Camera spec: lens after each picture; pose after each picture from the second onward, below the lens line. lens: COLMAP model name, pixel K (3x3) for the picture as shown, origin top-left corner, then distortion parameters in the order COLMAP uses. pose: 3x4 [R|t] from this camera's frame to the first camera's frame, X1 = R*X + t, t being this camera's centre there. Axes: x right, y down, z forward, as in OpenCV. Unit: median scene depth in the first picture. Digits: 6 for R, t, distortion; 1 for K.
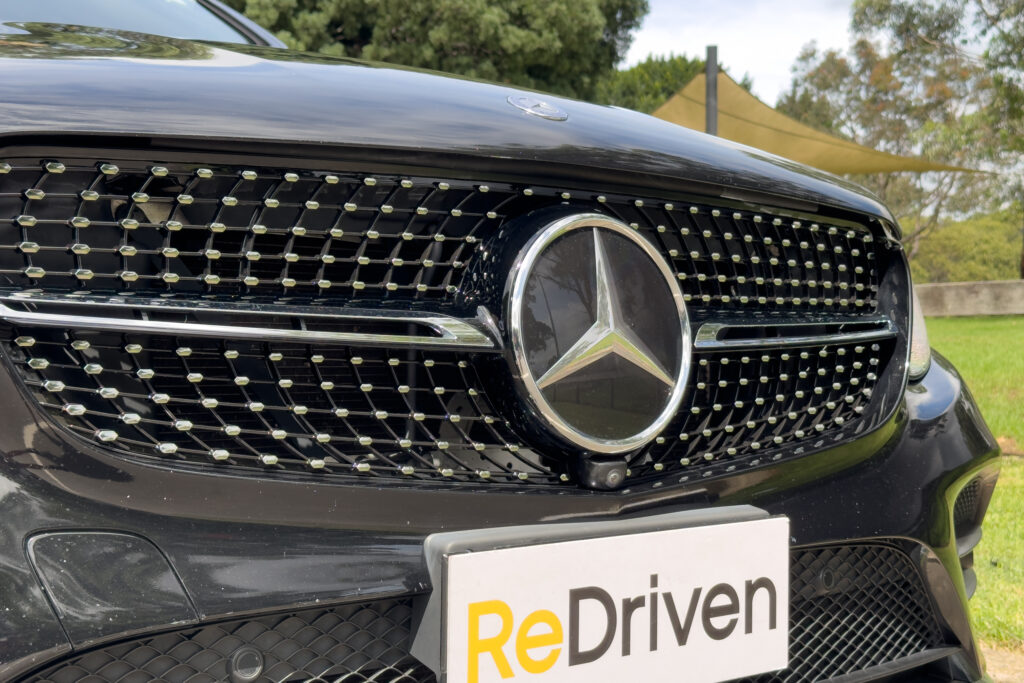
lens RADIAL K [[1438.8, 0, 512.0], [0, 1438.8, 341.5], [0, 0, 1]] dist [0.073954, -0.035821]
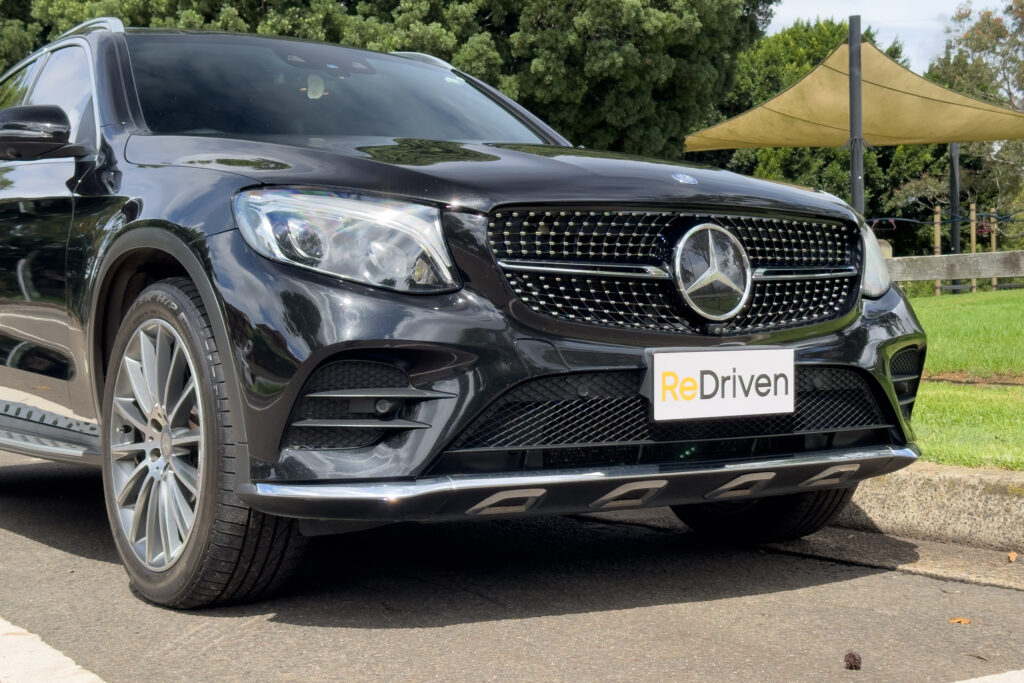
lens RADIAL K [[1438.8, 0, 512.0], [0, 1438.8, 341.5], [0, 0, 1]] dist [0.073954, -0.035821]
pose [[0.995040, -0.011342, -0.098825, -0.037037], [0.012947, 0.999794, 0.015618, 0.070132], [0.098627, -0.016820, 0.994982, -1.494746]]
